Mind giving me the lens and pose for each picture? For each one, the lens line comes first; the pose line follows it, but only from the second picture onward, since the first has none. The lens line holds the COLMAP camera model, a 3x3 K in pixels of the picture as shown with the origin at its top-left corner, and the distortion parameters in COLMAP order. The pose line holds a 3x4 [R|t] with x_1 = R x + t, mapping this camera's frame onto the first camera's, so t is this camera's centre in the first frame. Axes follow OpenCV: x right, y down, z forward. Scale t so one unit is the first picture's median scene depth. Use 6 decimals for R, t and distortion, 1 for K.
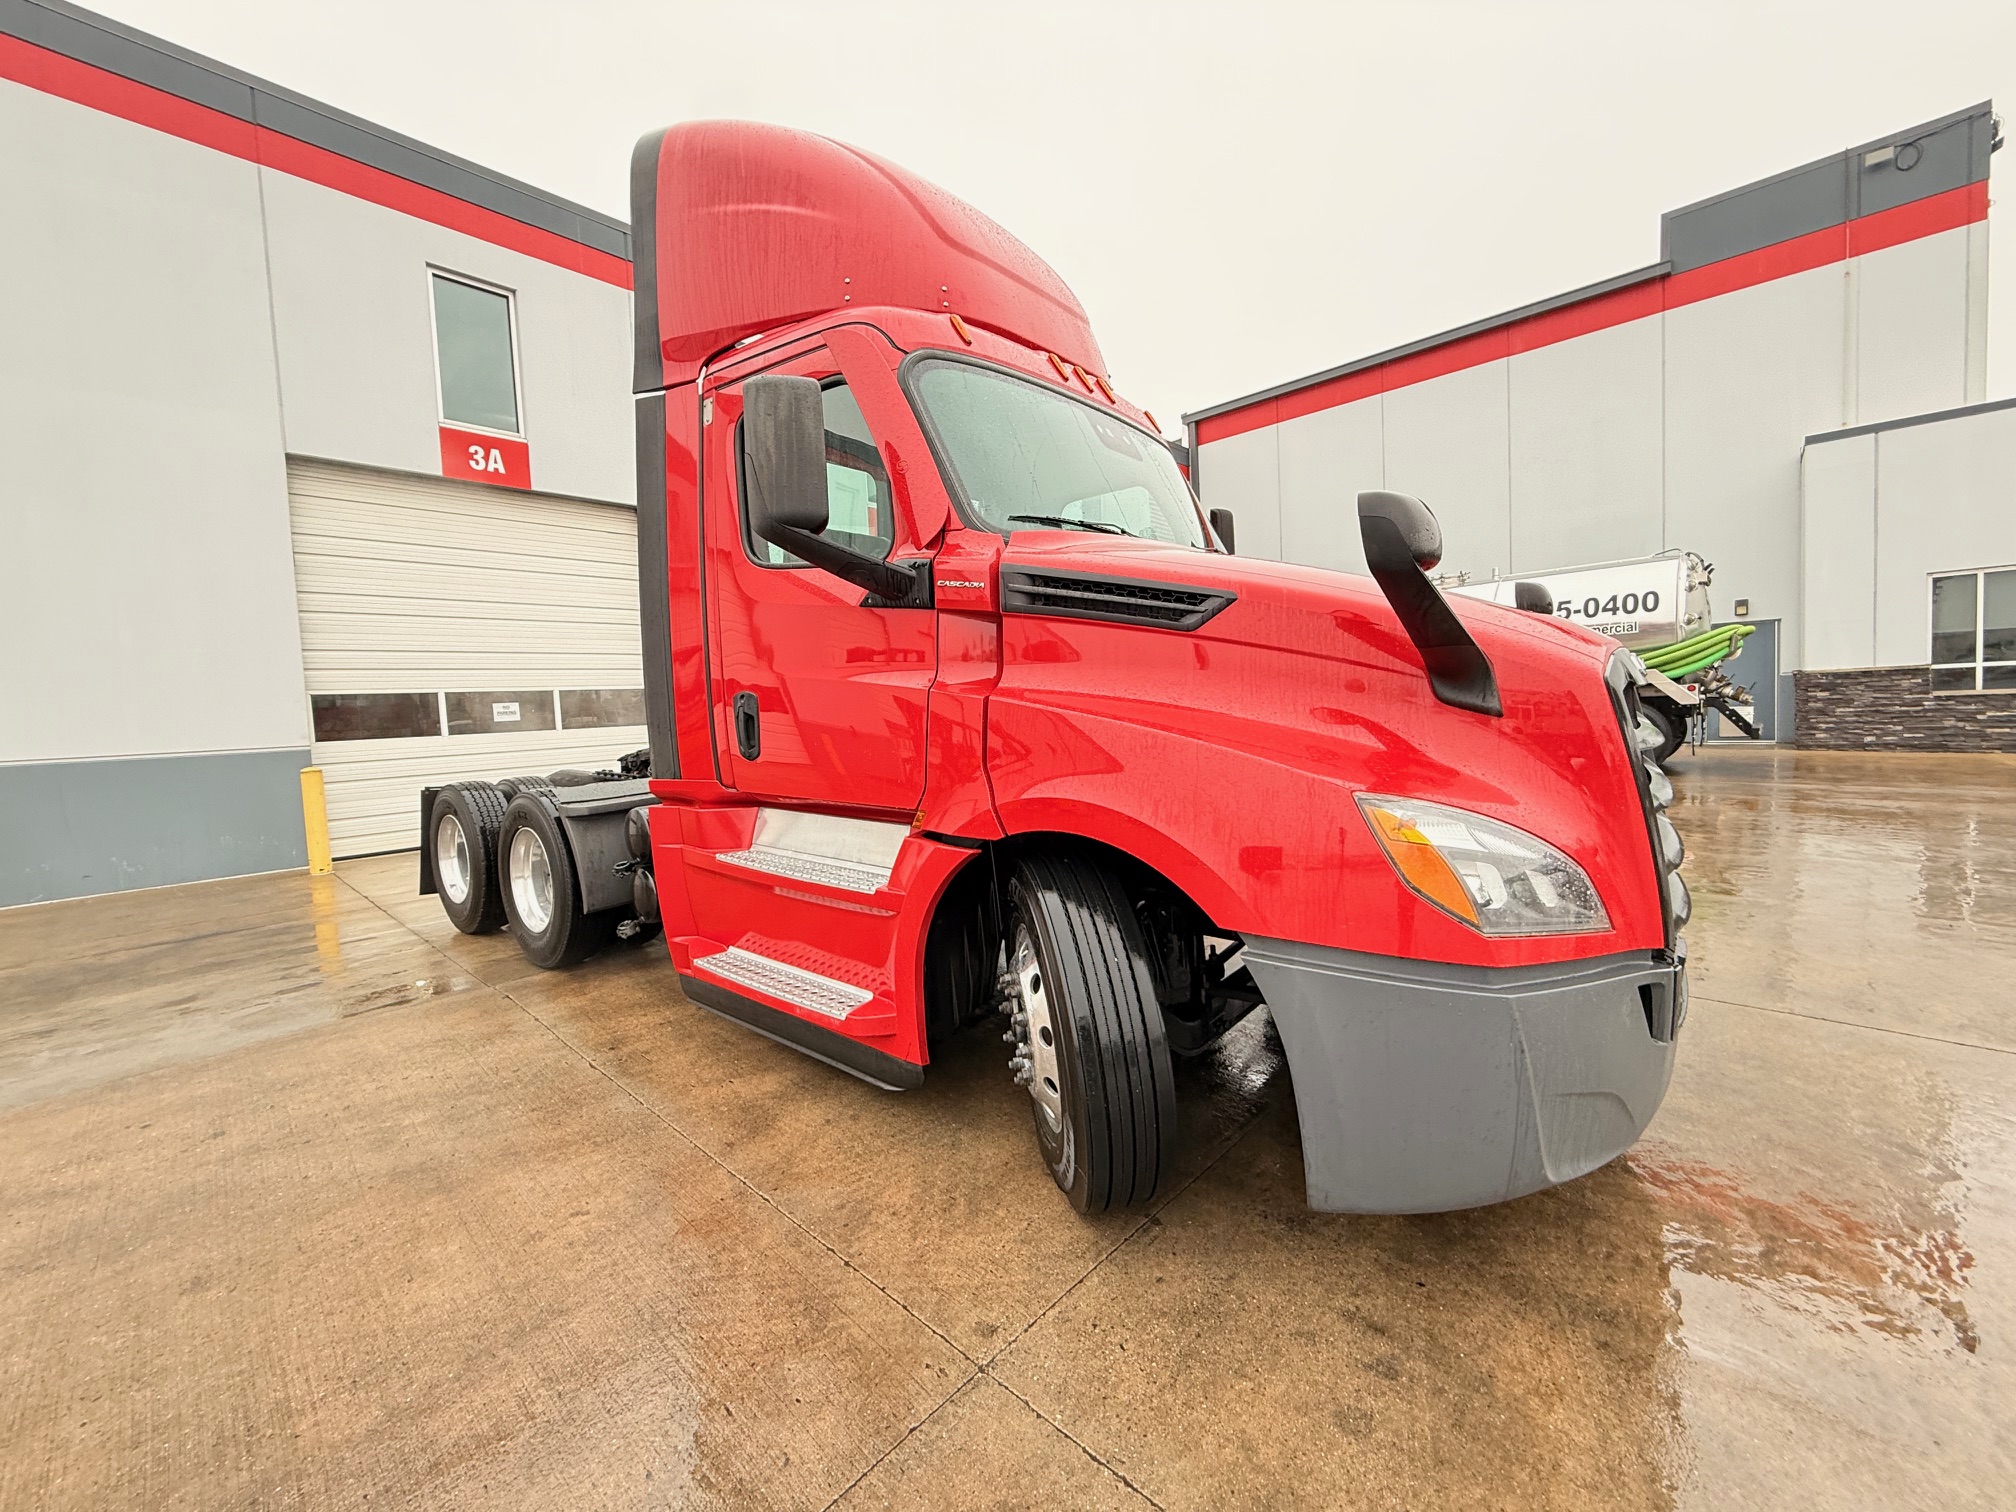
lens RADIAL K [[800.0, 0, 1006.0], [0, 800.0, 758.4], [0, 0, 1]] dist [0.000067, 0.000461]
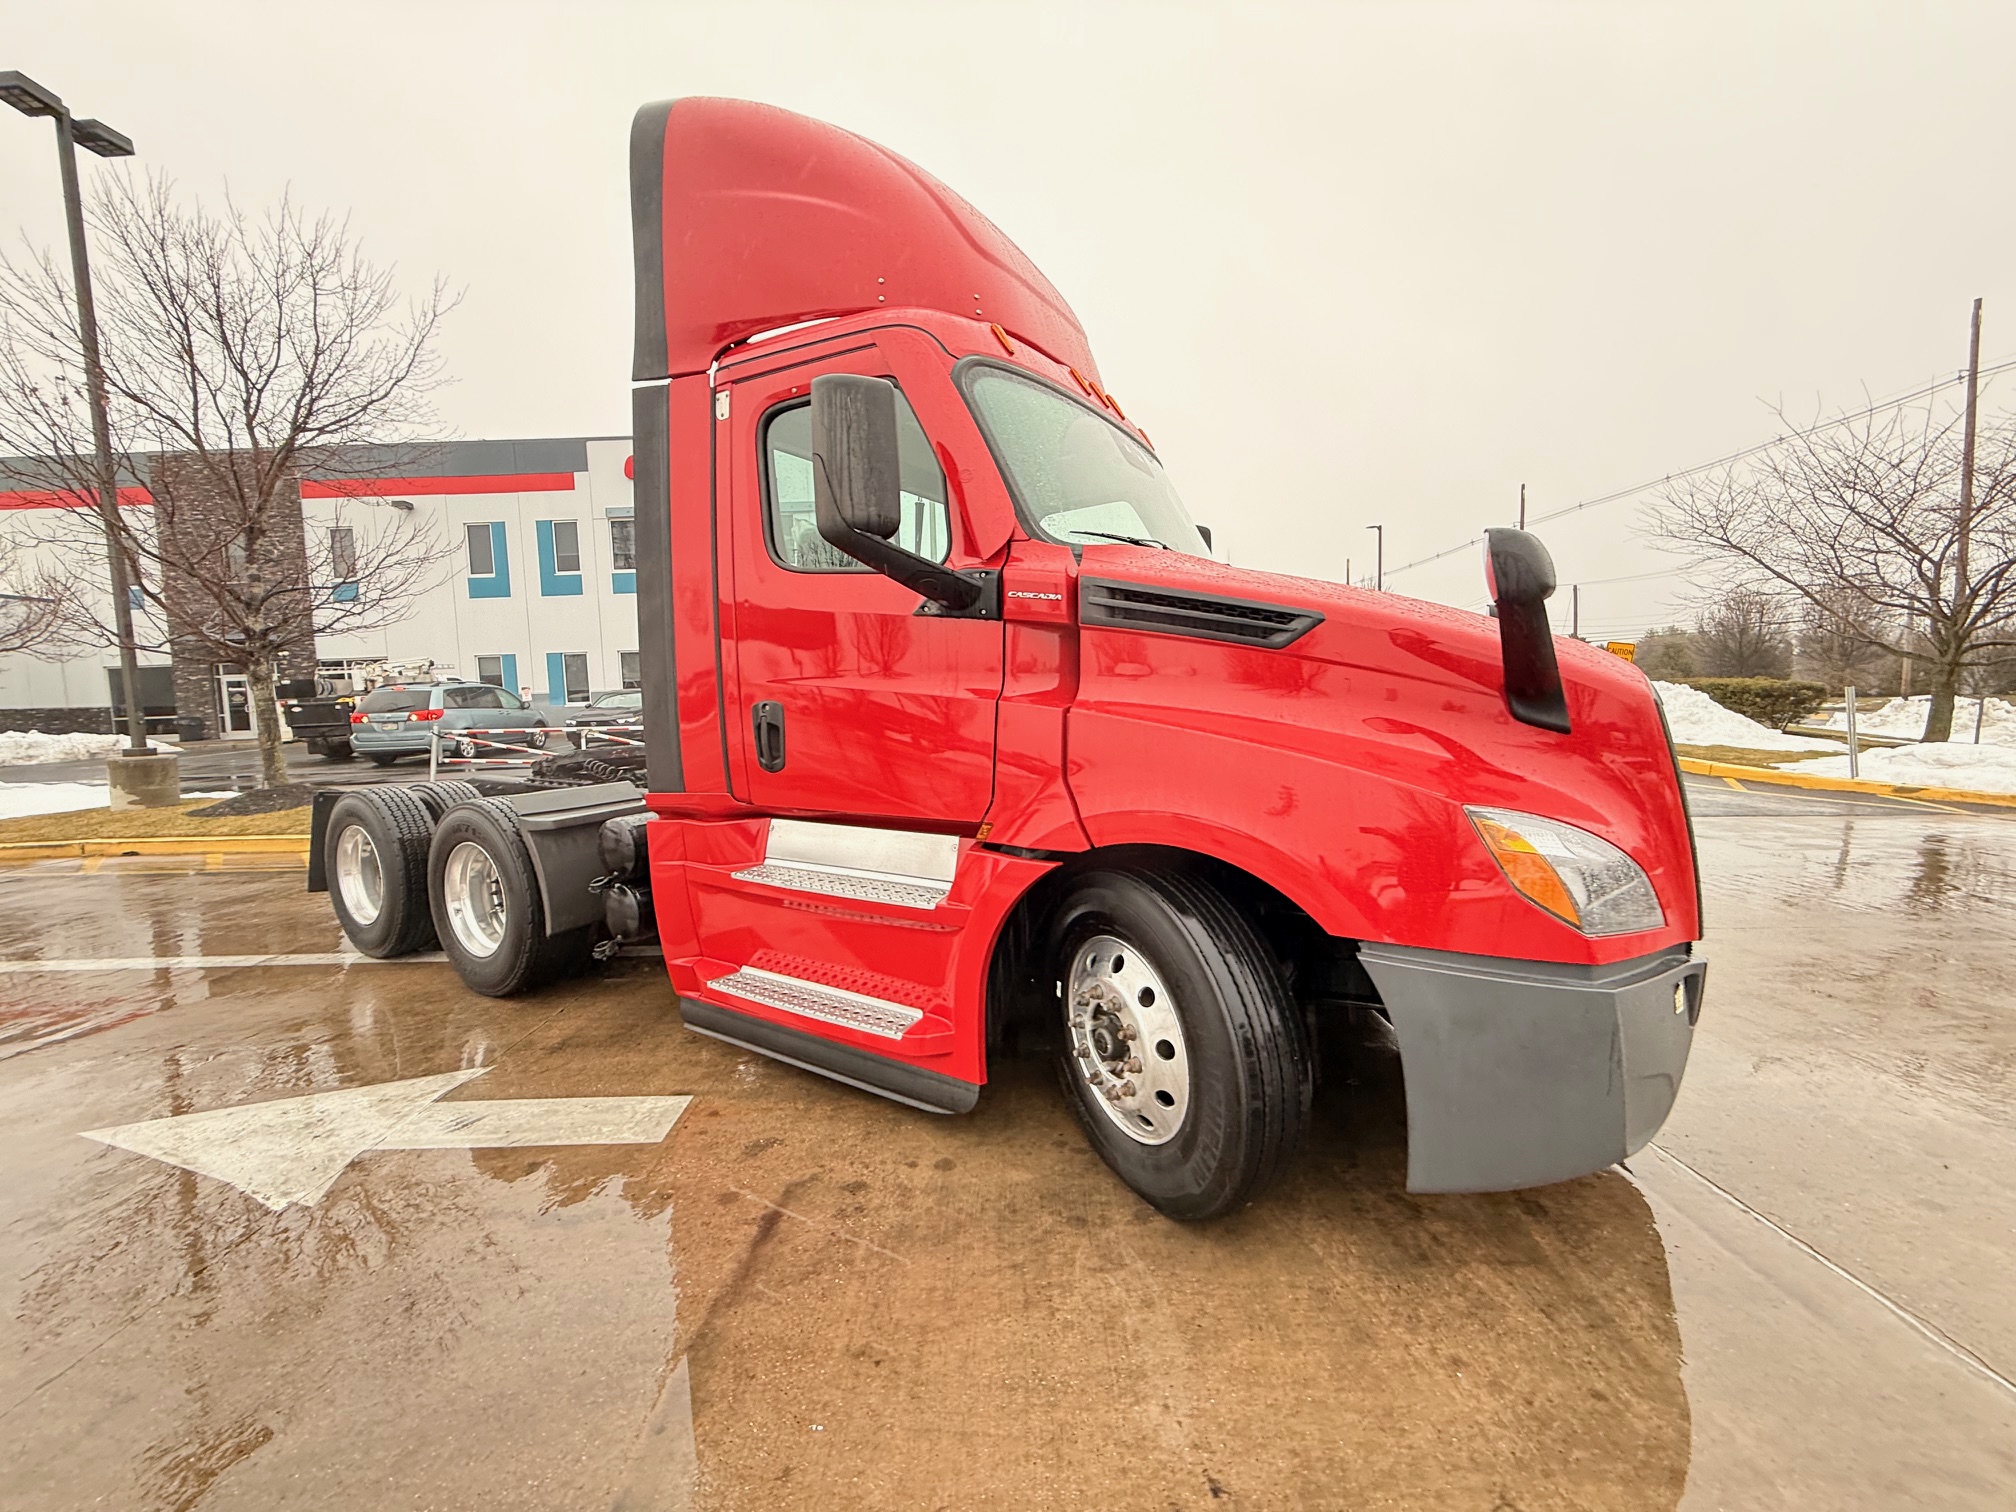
lens RADIAL K [[800.0, 0, 1004.8], [0, 800.0, 757.7], [0, 0, 1]] dist [0.000067, 0.000461]
pose [[0.990998, 0.001251, 0.133873, -0.215127], [-0.000118, 0.999964, -0.008475, -0.007393], [-0.133879, 0.008383, 0.990962, 0.017545]]
